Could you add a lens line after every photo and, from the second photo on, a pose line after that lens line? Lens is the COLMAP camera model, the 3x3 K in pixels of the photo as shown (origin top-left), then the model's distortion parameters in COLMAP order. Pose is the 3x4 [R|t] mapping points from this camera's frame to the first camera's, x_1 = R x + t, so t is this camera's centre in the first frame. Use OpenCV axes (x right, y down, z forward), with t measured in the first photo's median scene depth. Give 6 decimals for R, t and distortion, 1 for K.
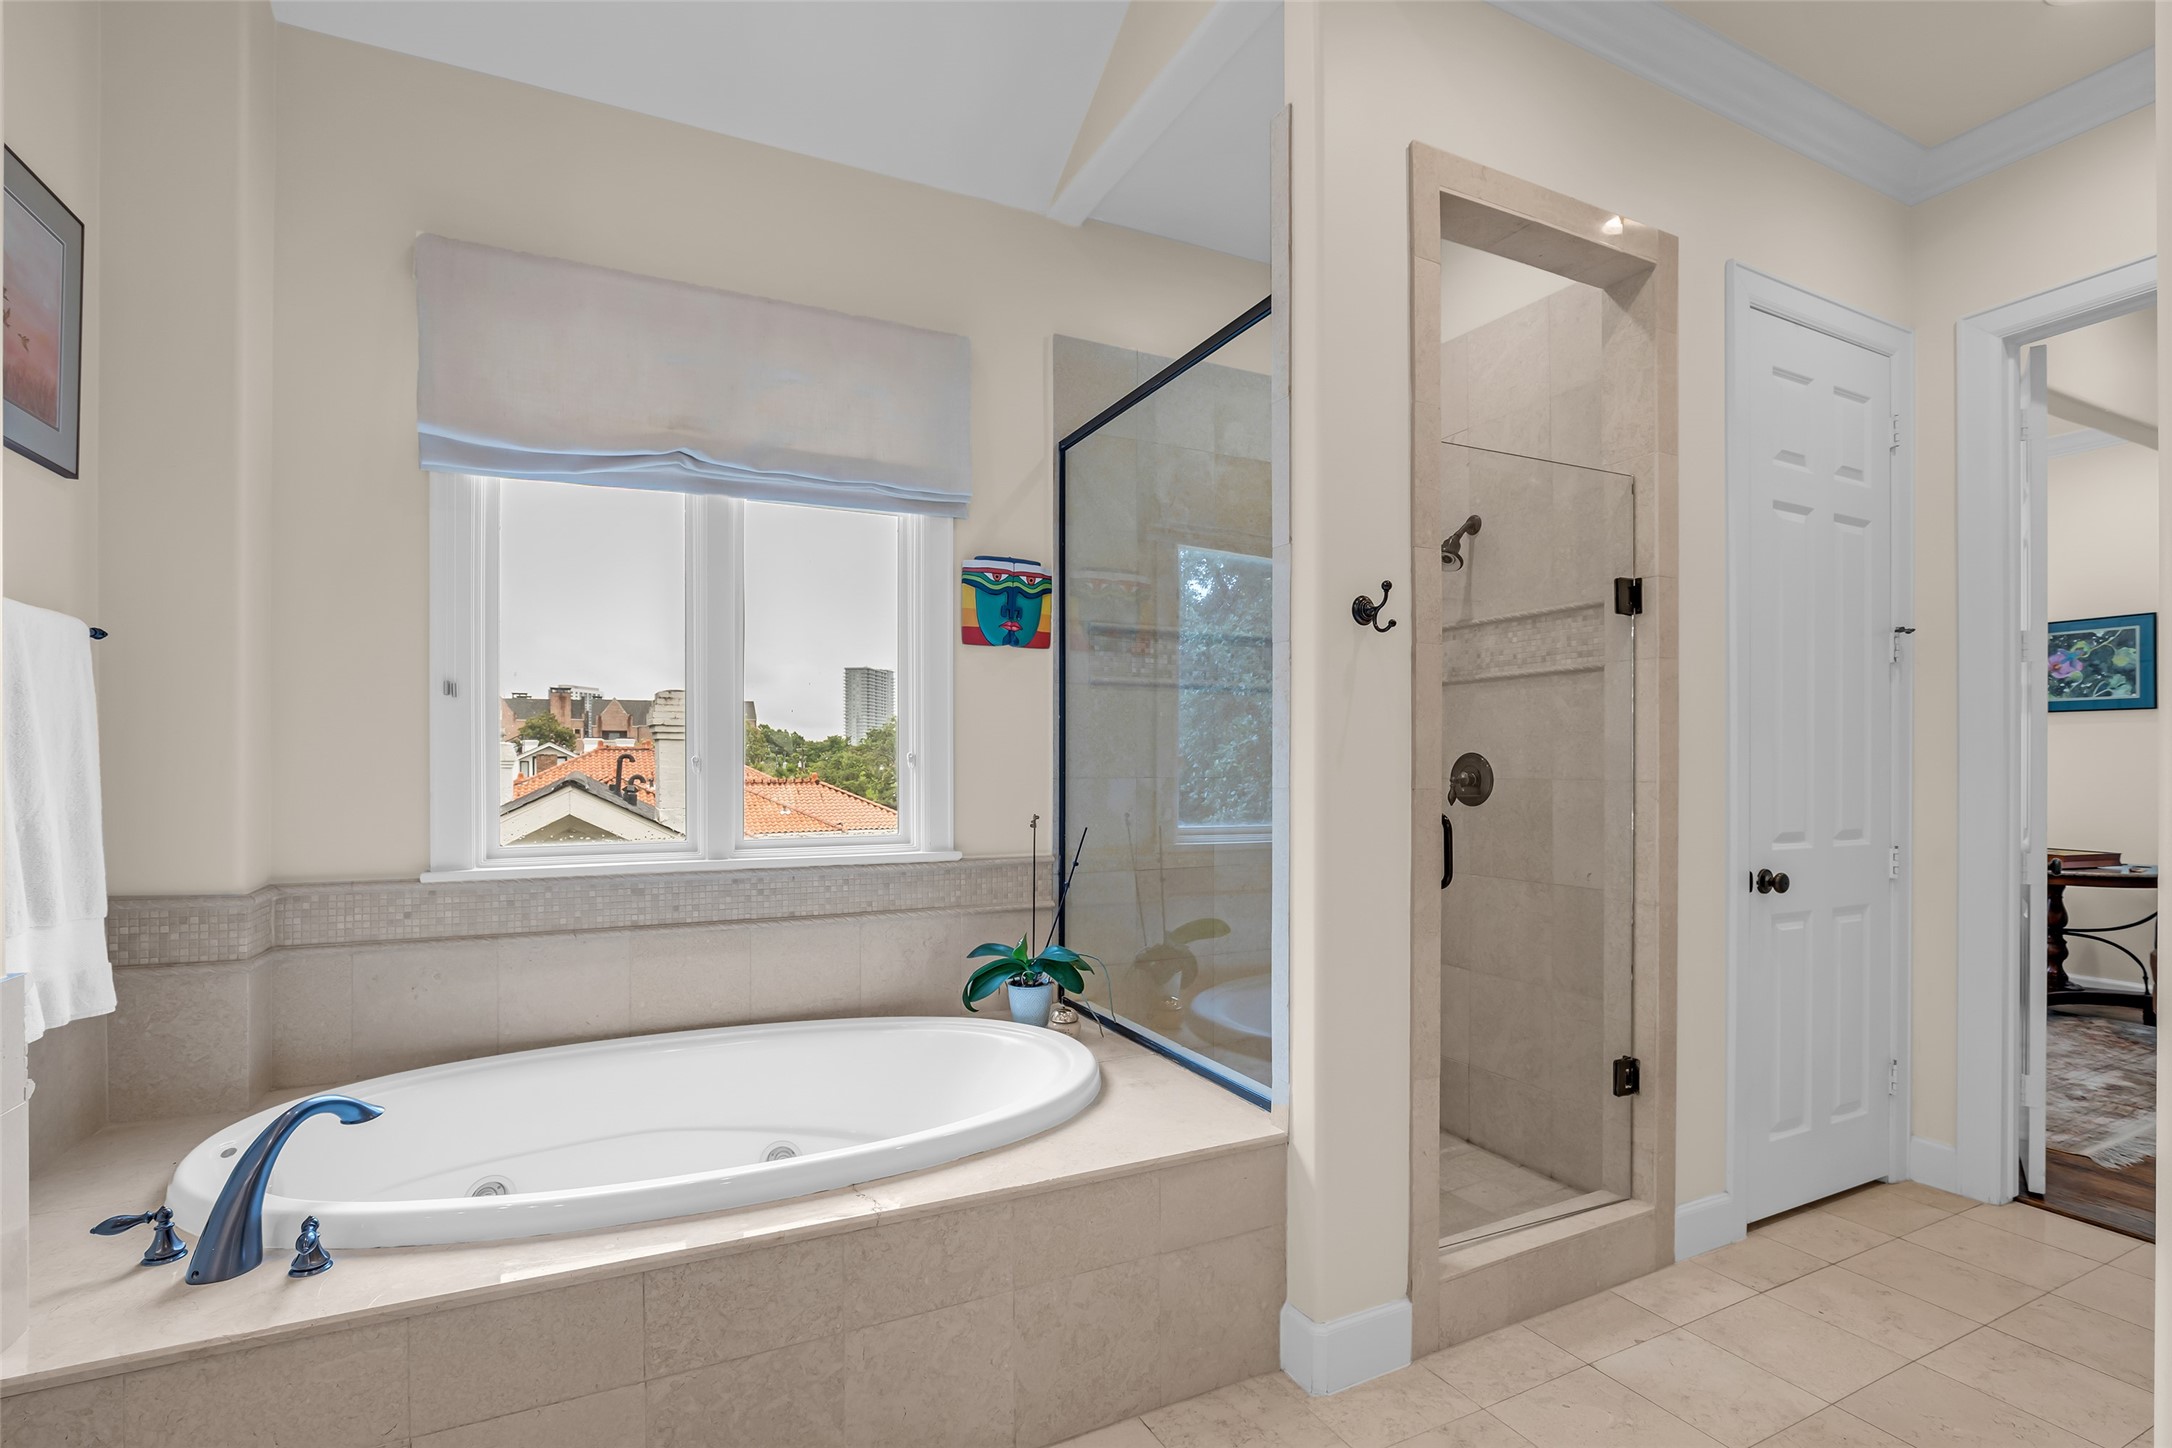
lens RADIAL K [[998.0, 0, 1089.9], [0, 998.0, 764.8], [0, 0, 1]] dist [-0.015326, 0.000258]
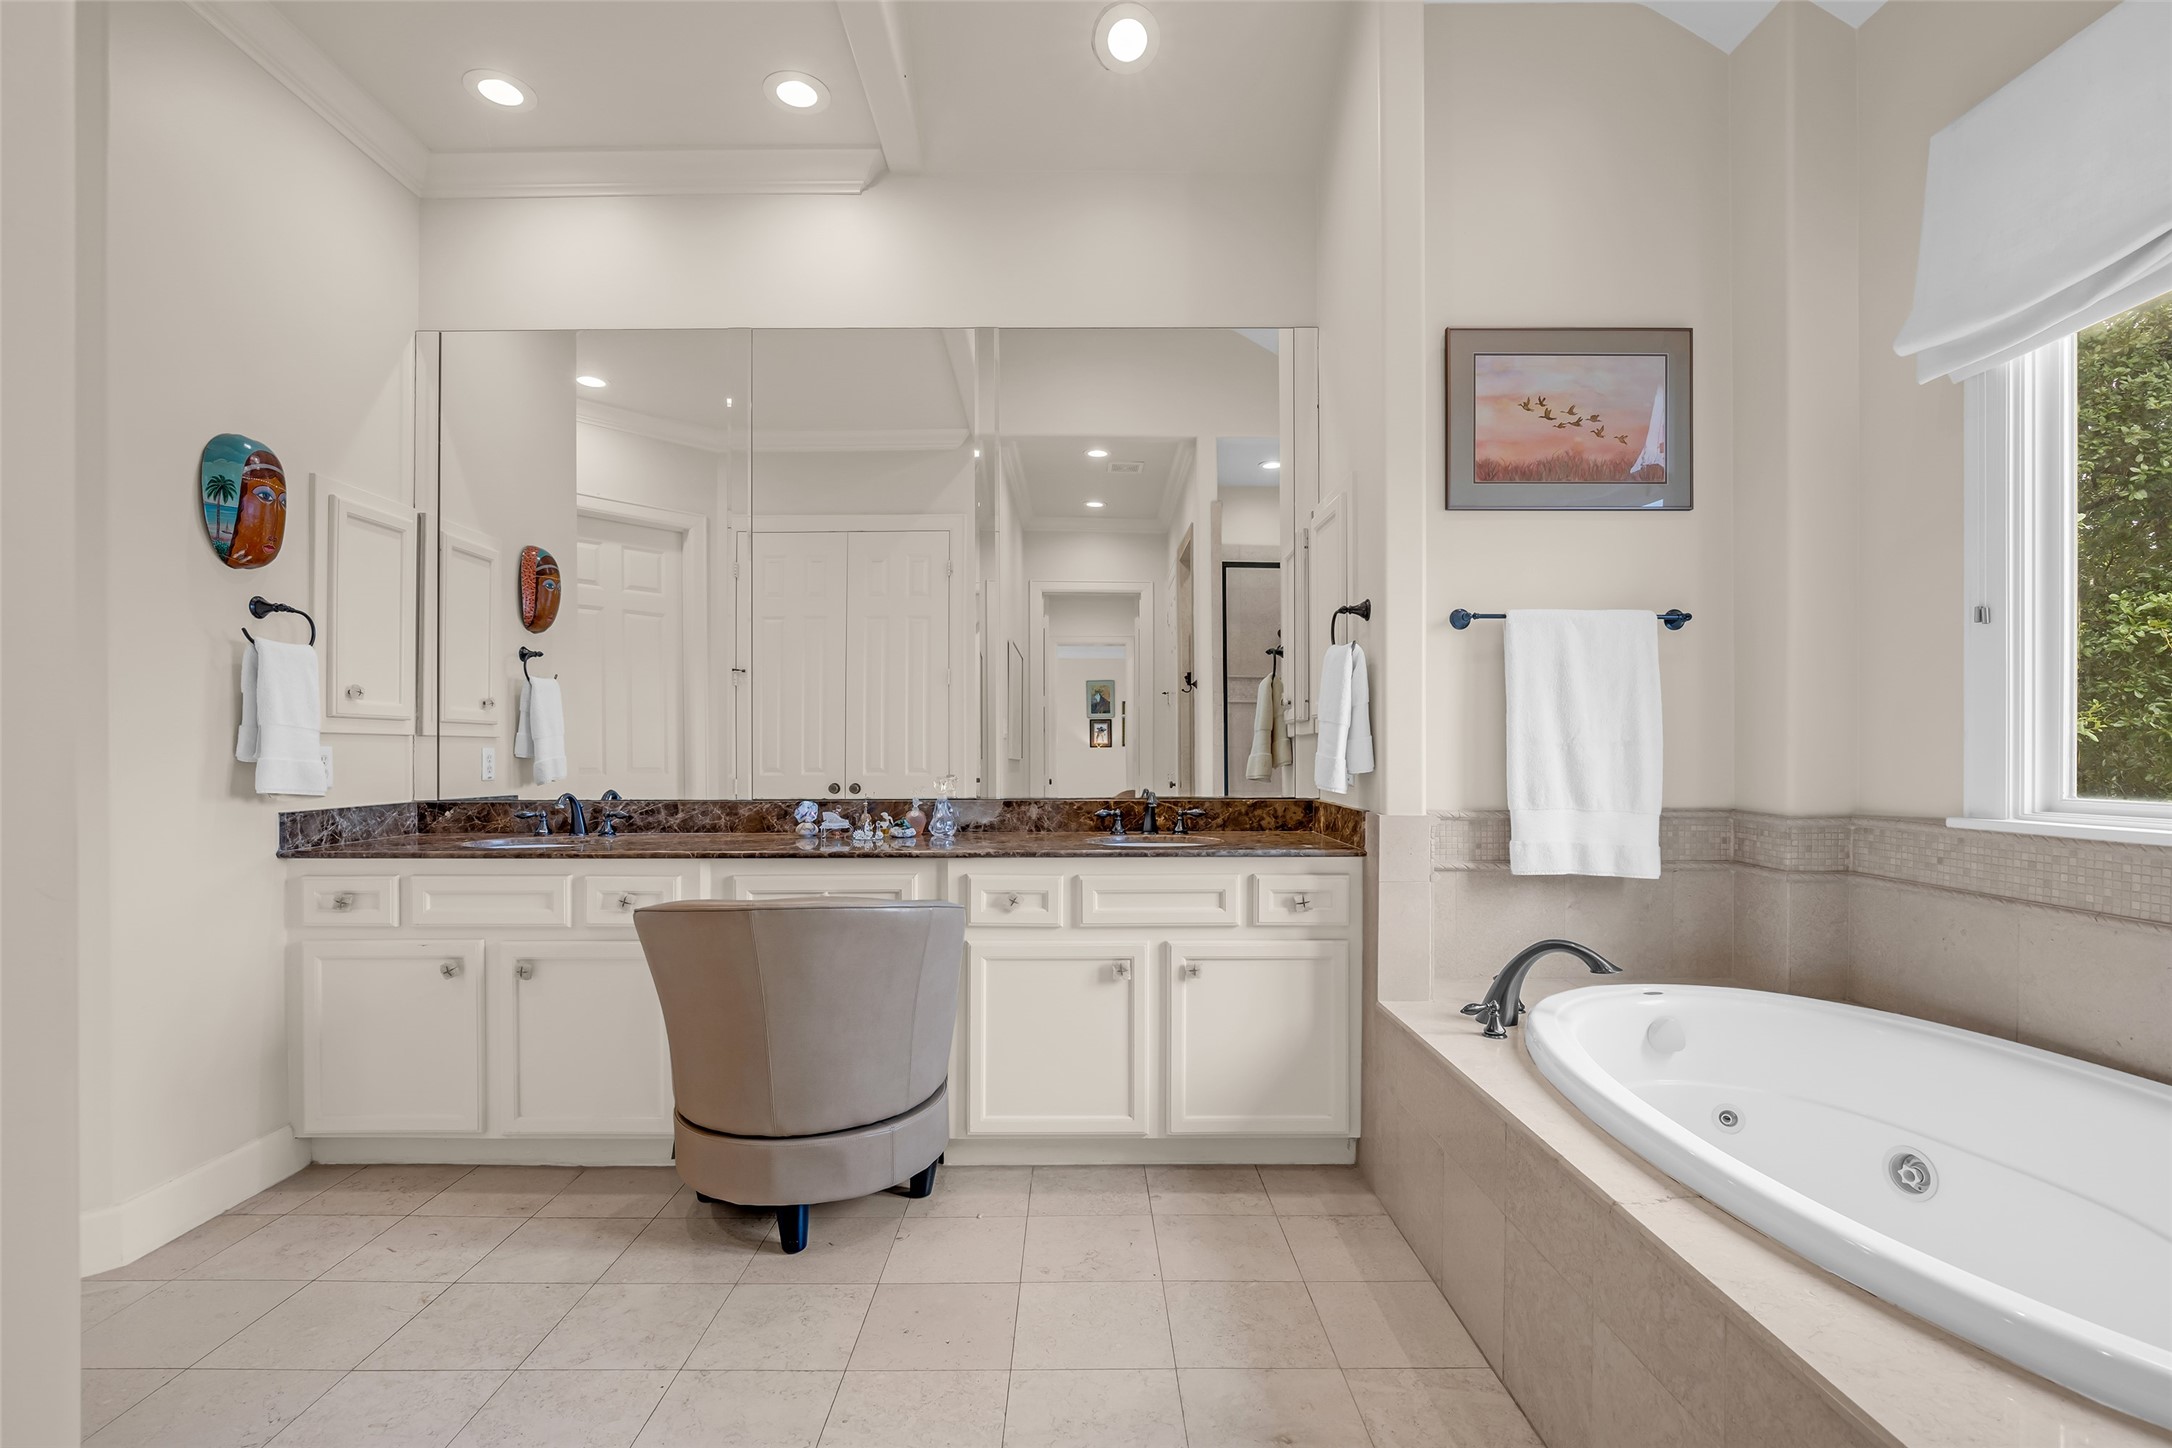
lens RADIAL K [[998.0, 0, 1085.6], [0, 998.0, 740.9], [0, 0, 1]] dist [-0.015326, 0.000258]
pose [[-0.433729, -0.011073, -0.900975, 0.582644], [-0.006127, 0.999938, -0.009340, 0.057932], [0.901022, 0.001470, -0.433770, 0.758614]]
